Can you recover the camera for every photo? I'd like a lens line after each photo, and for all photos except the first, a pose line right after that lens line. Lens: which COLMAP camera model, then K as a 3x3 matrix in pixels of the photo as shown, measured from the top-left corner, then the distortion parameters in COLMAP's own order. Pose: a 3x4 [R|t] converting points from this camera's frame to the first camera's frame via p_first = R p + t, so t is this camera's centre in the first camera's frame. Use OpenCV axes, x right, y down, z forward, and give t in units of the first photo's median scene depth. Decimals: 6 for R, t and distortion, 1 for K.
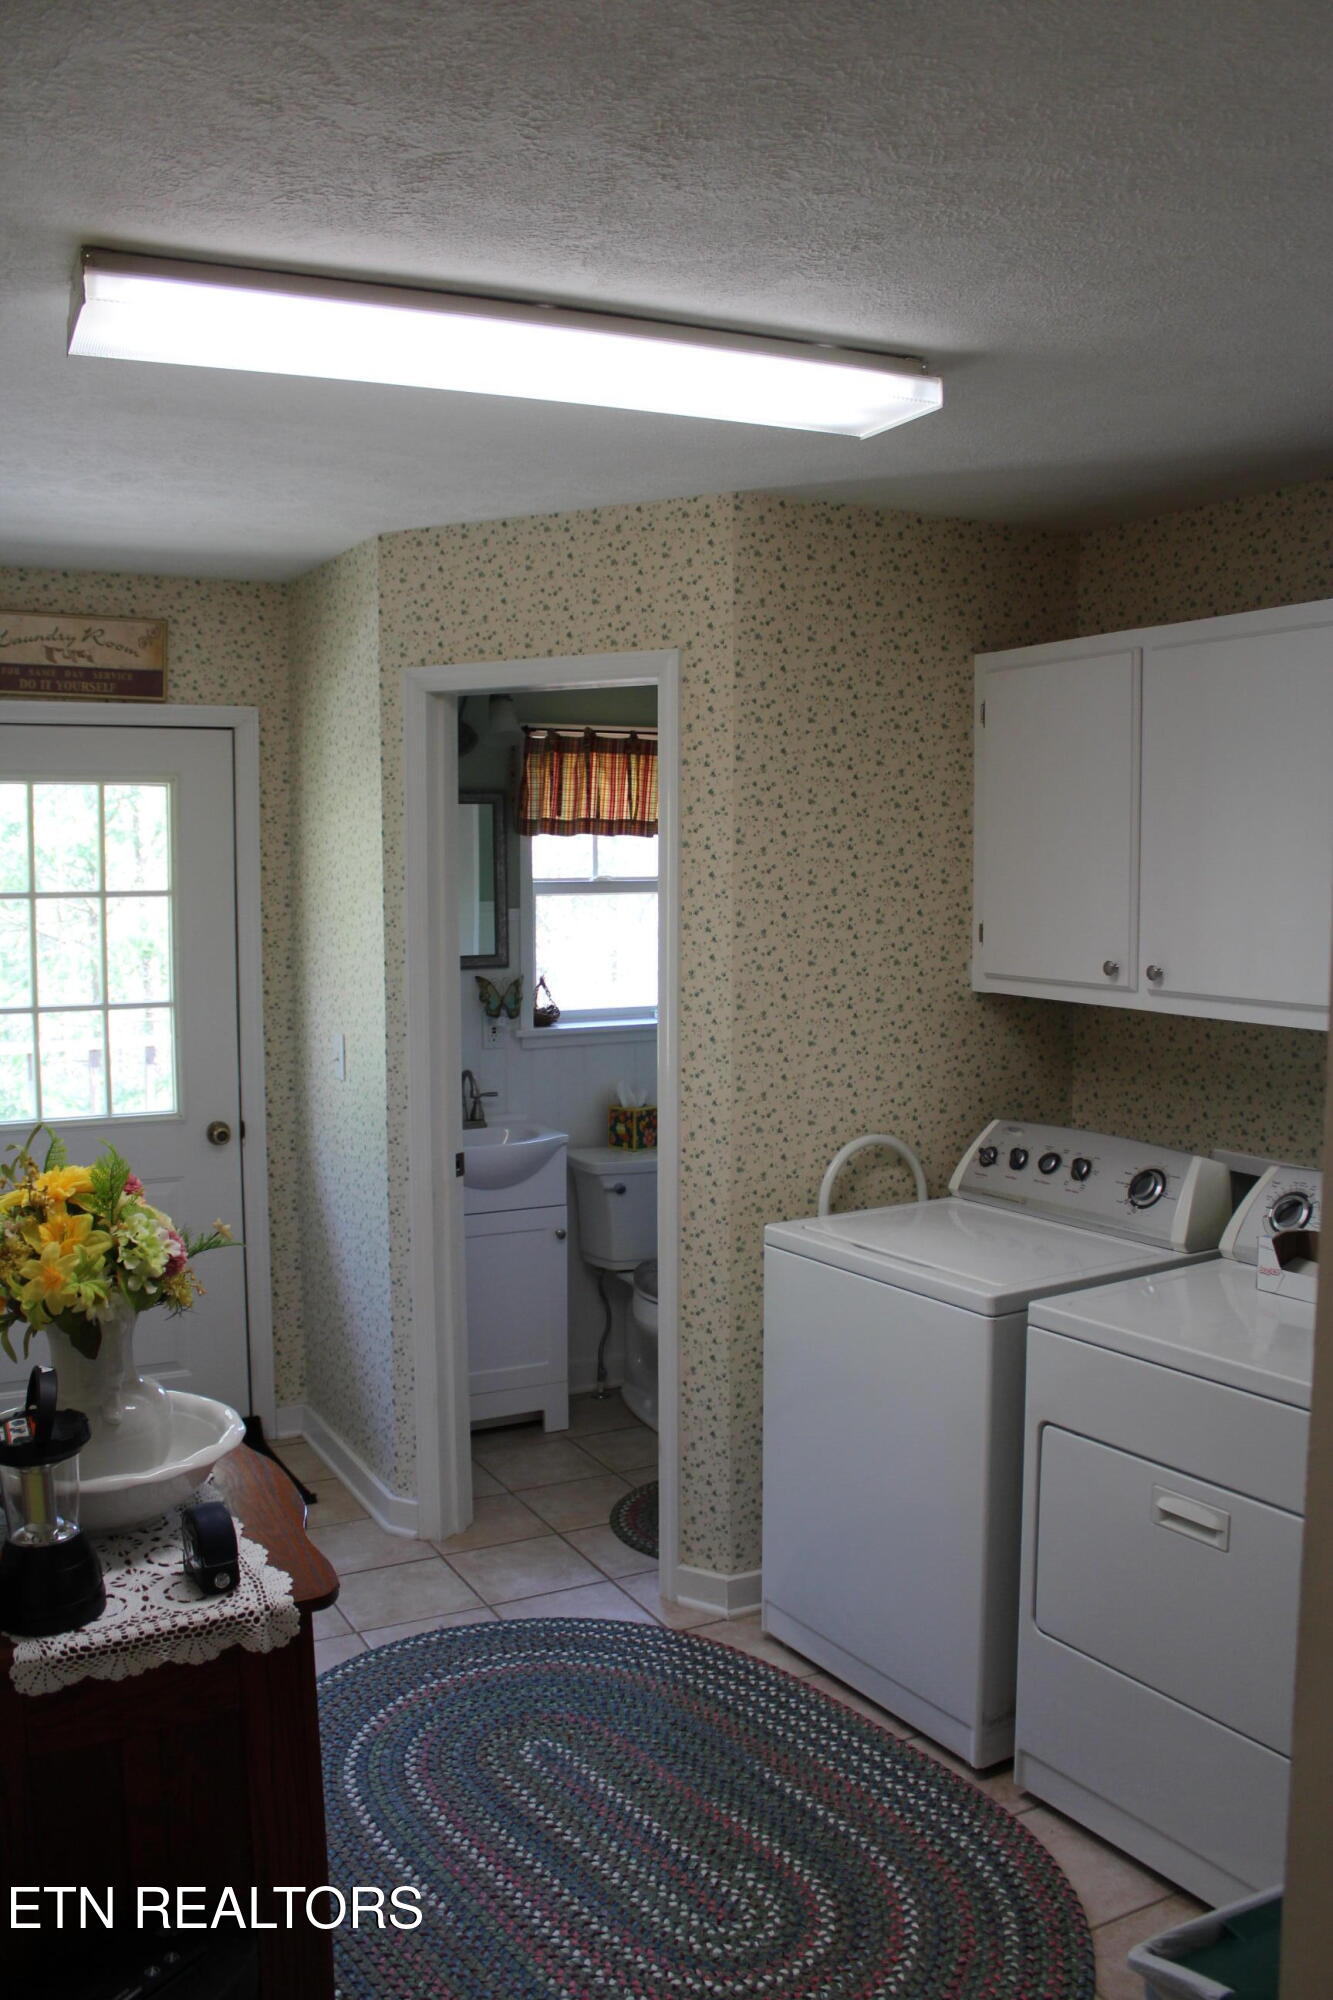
lens RADIAL K [[1657.9, 0, 670.9], [0, 1657.9, 999.0], [0, 0, 1]] dist [-0.112909, 0.029179]
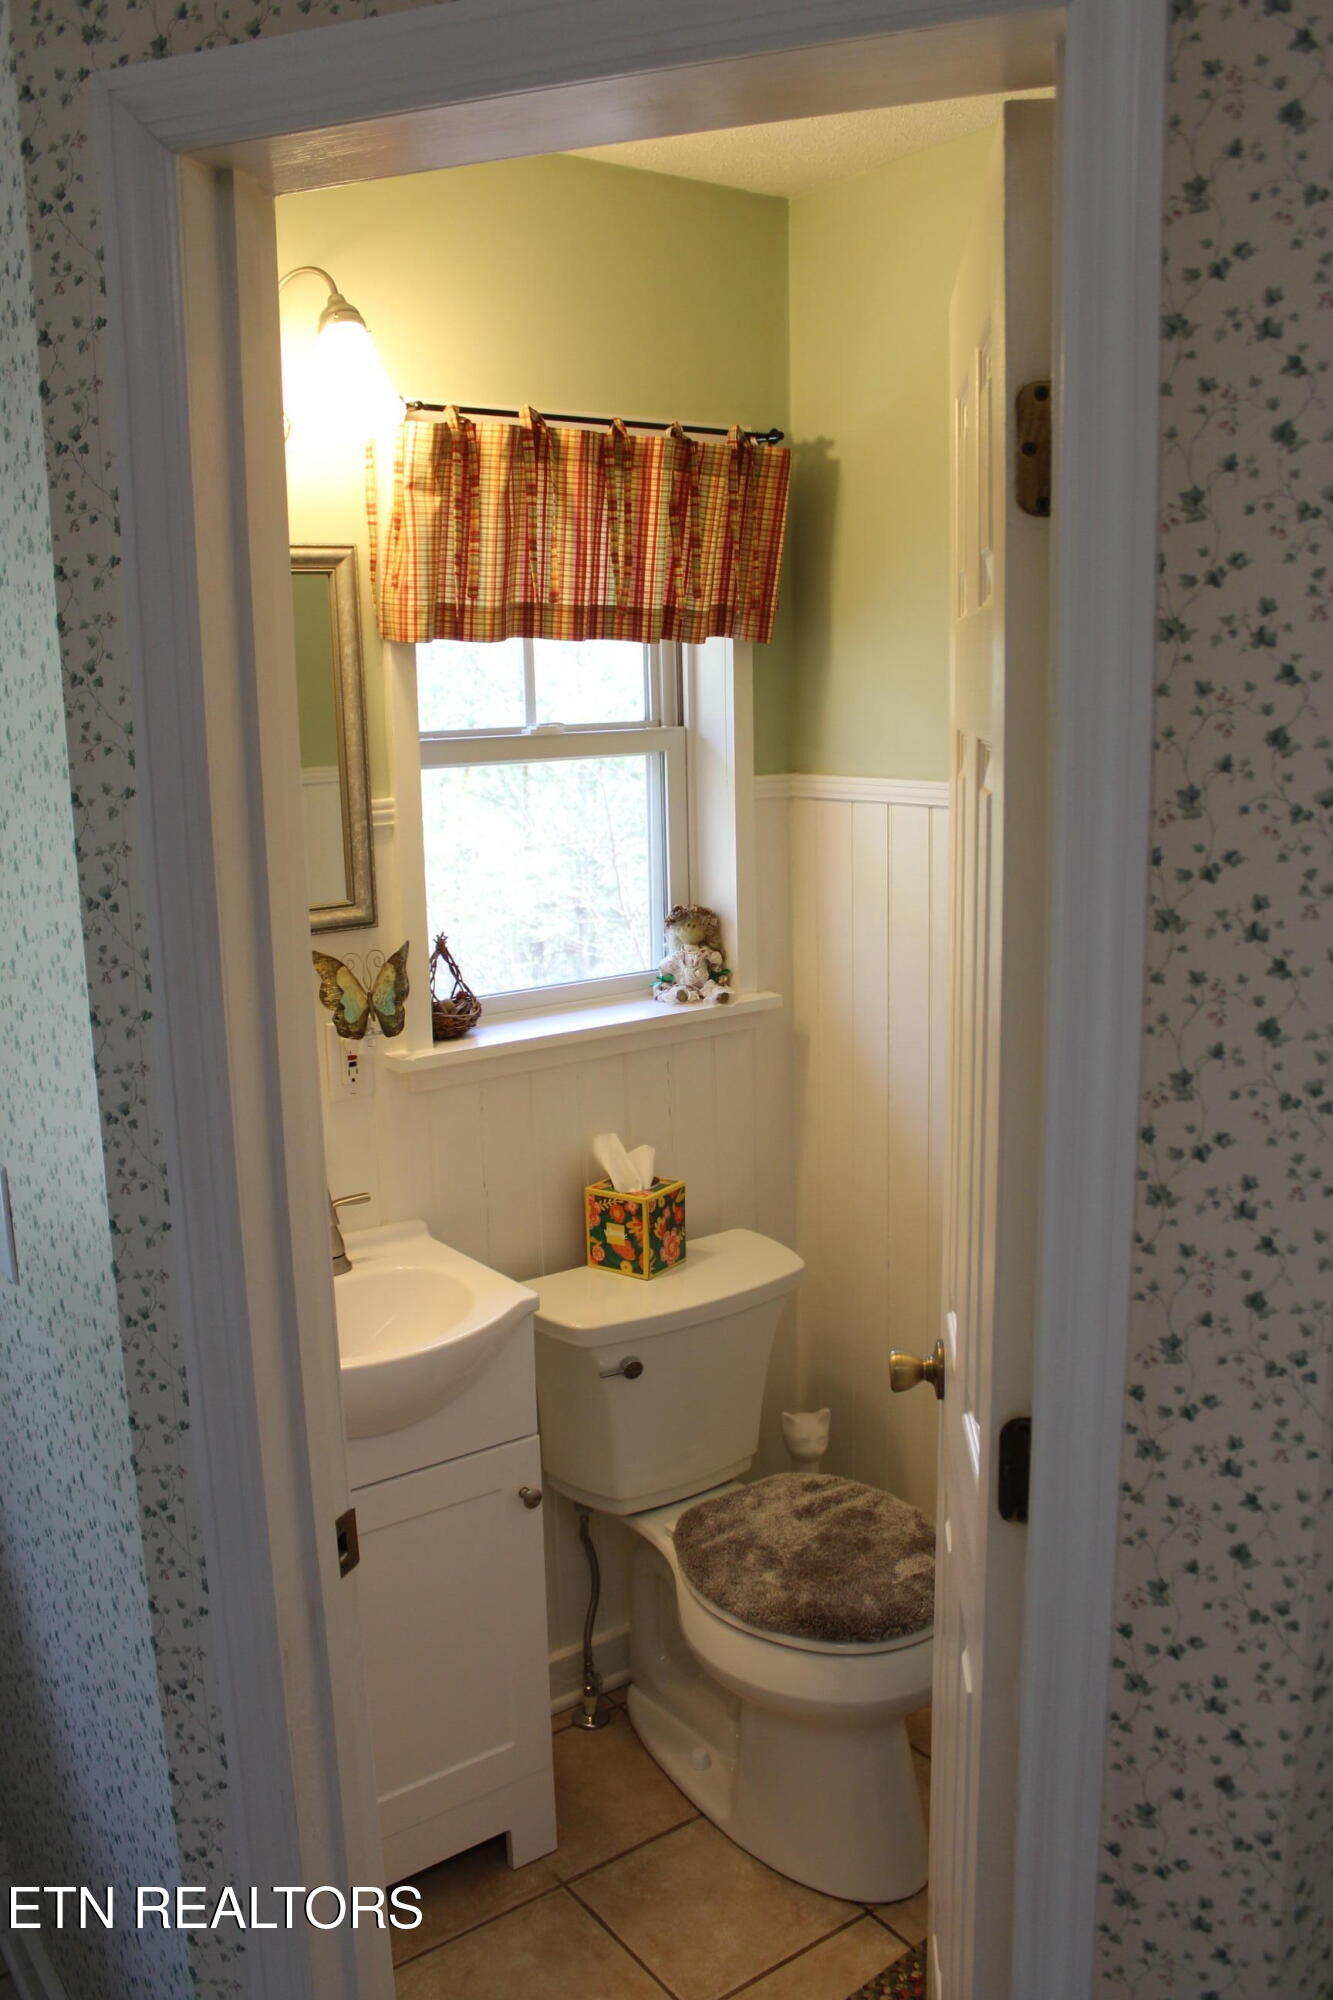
lens RADIAL K [[1657.9, 0, 657.3], [0, 1657.9, 1001.3], [0, 0, 1]] dist [-0.112909, 0.029179]
pose [[0.989942, -0.047240, 0.133354, -0.081982], [0.033109, 0.993787, 0.106260, -0.044650], [-0.137545, -0.100776, 0.985356, 0.519903]]
